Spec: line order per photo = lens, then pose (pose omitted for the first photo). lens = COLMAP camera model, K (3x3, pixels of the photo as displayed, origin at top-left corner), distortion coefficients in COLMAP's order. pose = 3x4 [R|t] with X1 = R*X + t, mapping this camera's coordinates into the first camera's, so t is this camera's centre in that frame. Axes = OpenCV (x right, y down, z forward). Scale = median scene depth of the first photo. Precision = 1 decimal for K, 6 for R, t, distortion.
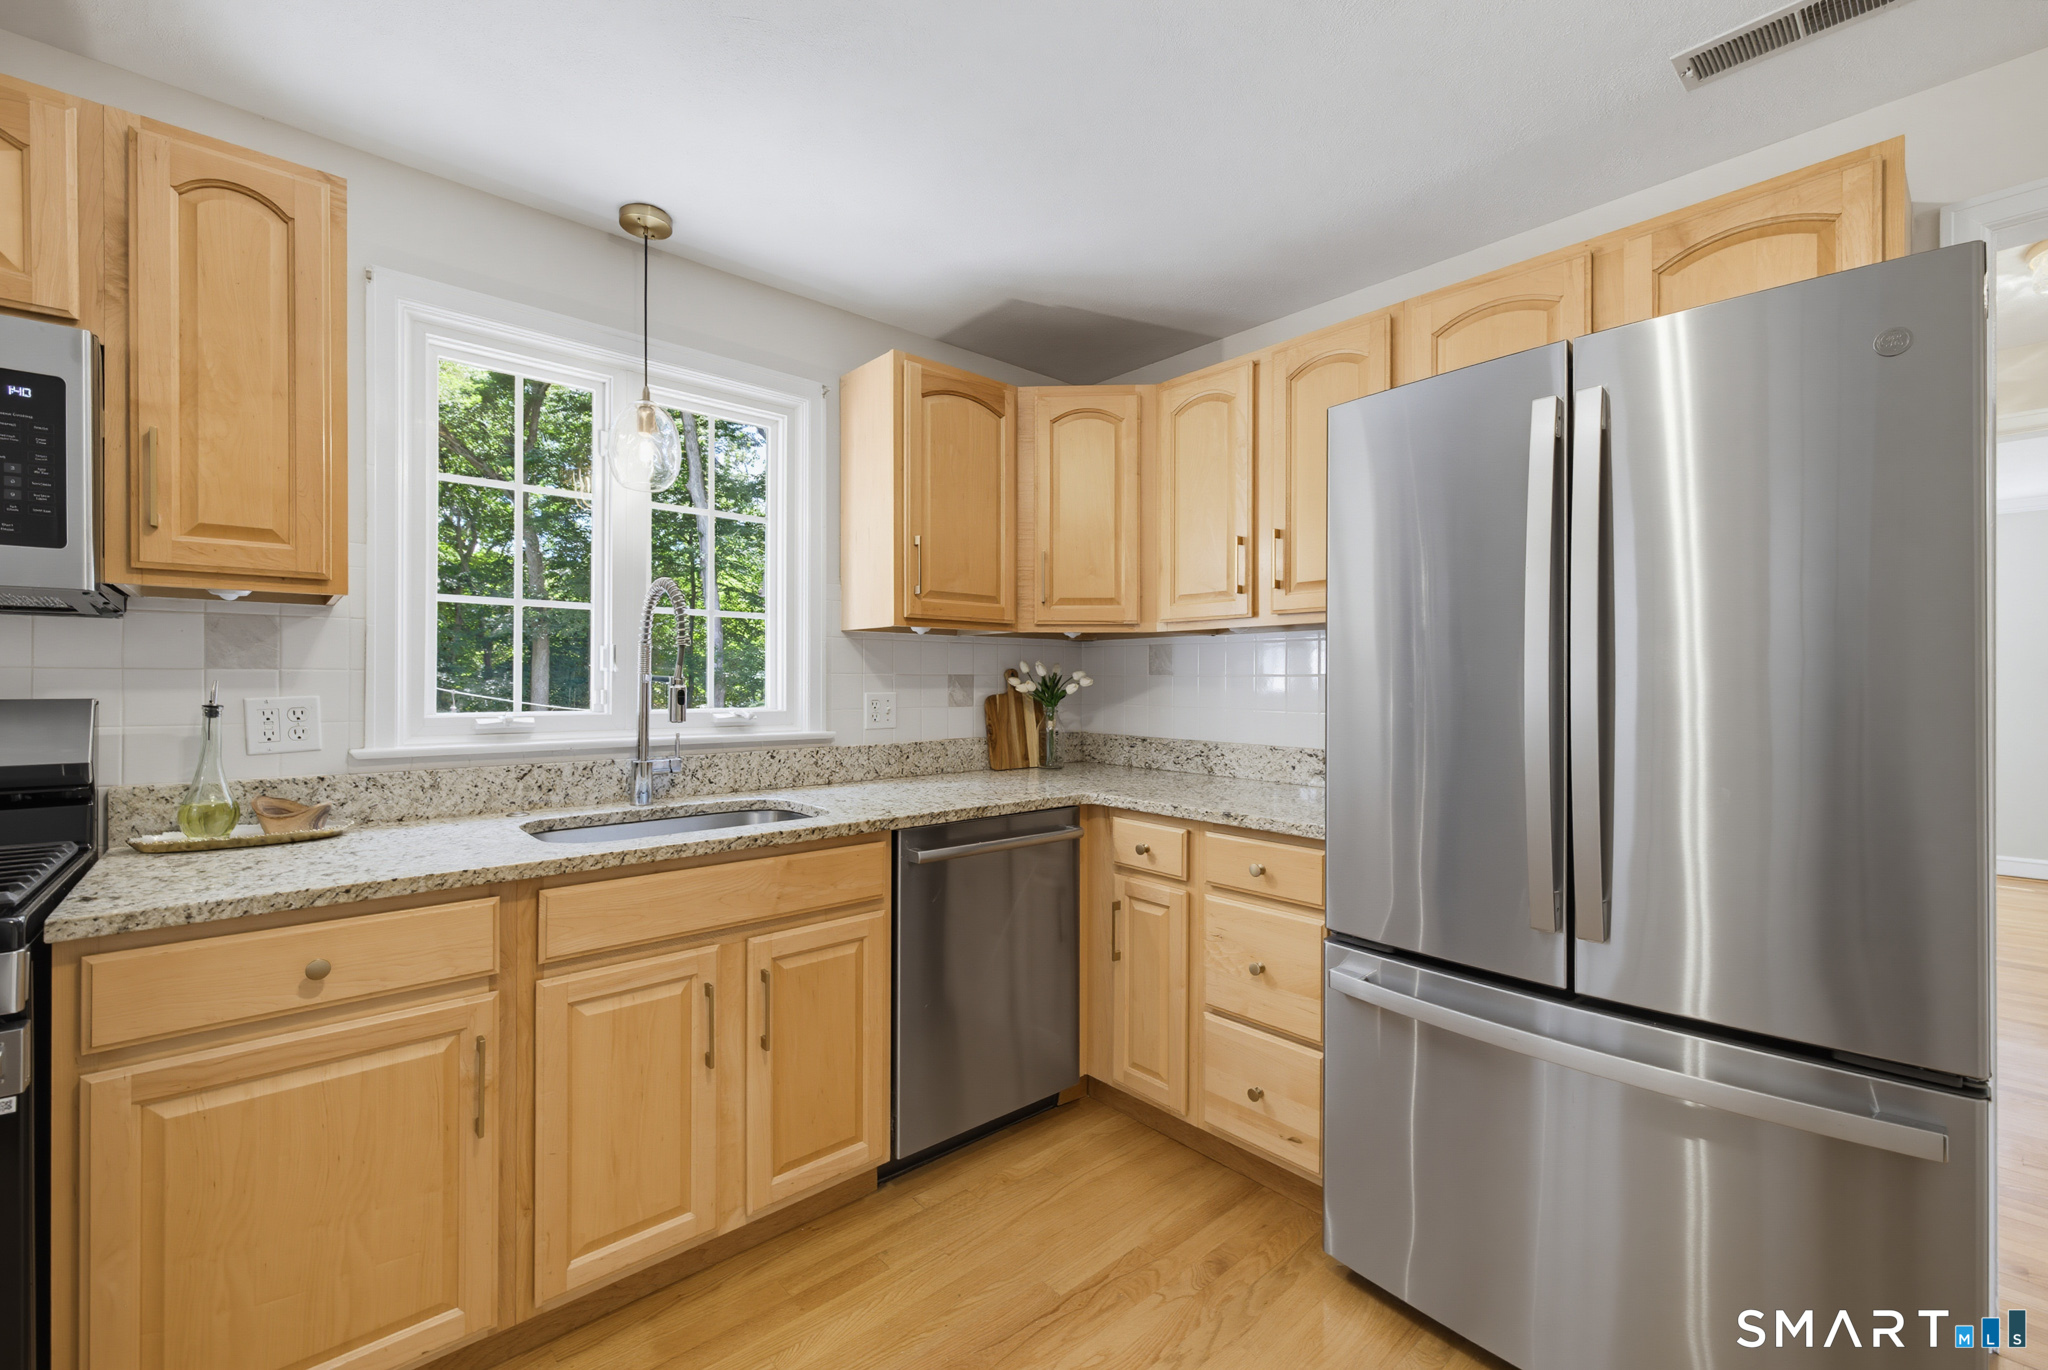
lens RADIAL K [[848.6, 0, 1021.0], [0, 848.6, 686.4], [0, 0, 1]] dist [0.002445, -0.000221]
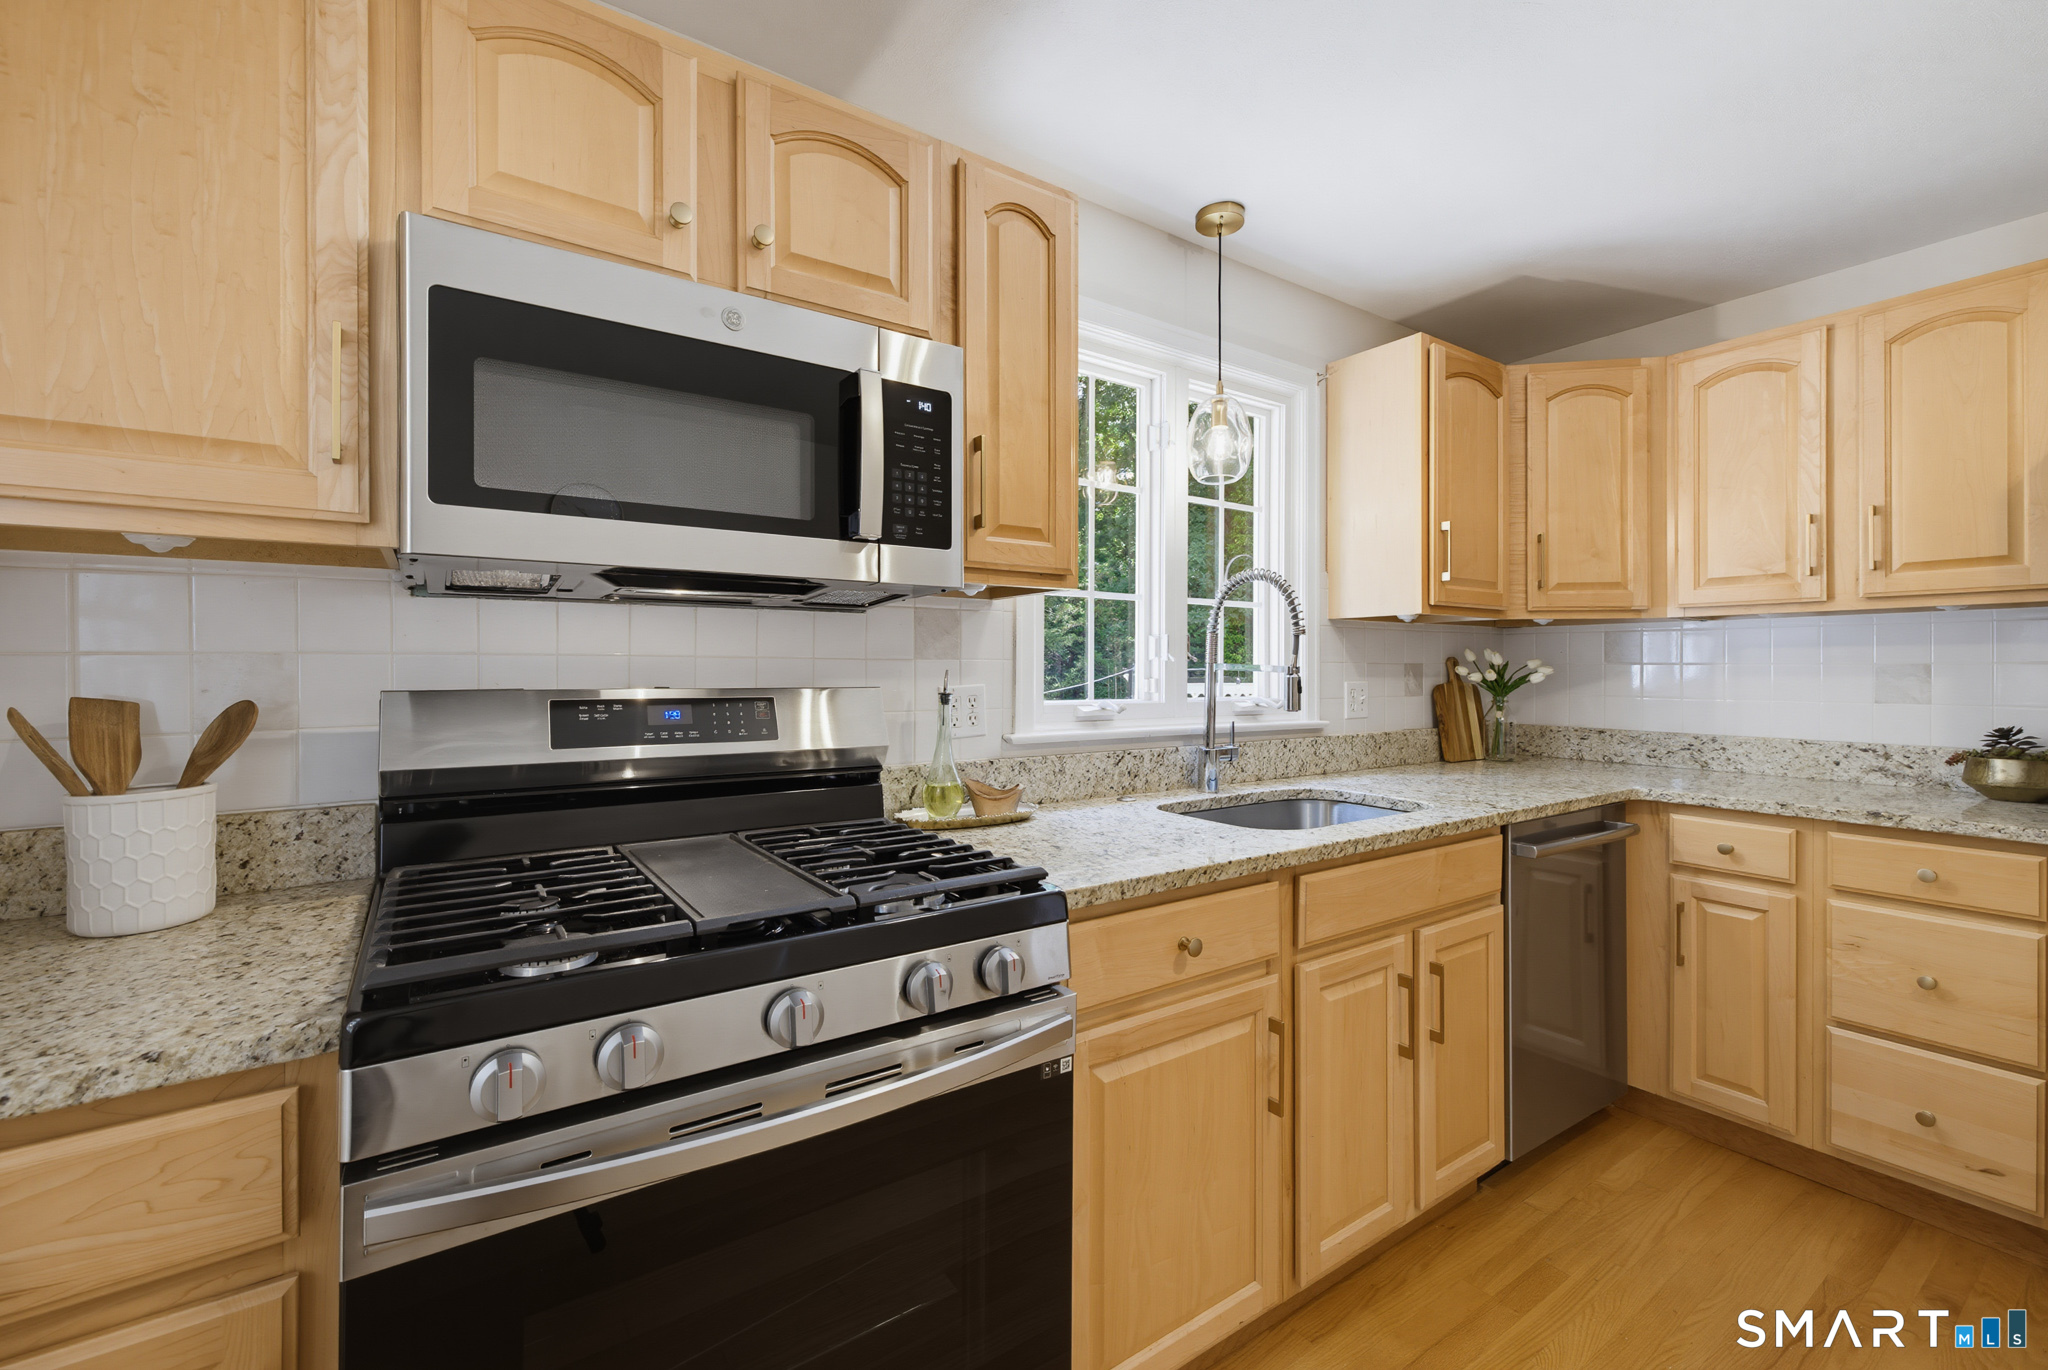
lens RADIAL K [[852.2, 0, 1020.7], [0, 852.2, 671.9], [0, 0, 1]] dist [0.001993, -0.000286]
pose [[0.991840, -0.000032, -0.127486, -0.531830], [-0.000330, 0.999996, -0.002822, -0.001454], [0.127486, 0.002841, 0.991836, -0.042208]]
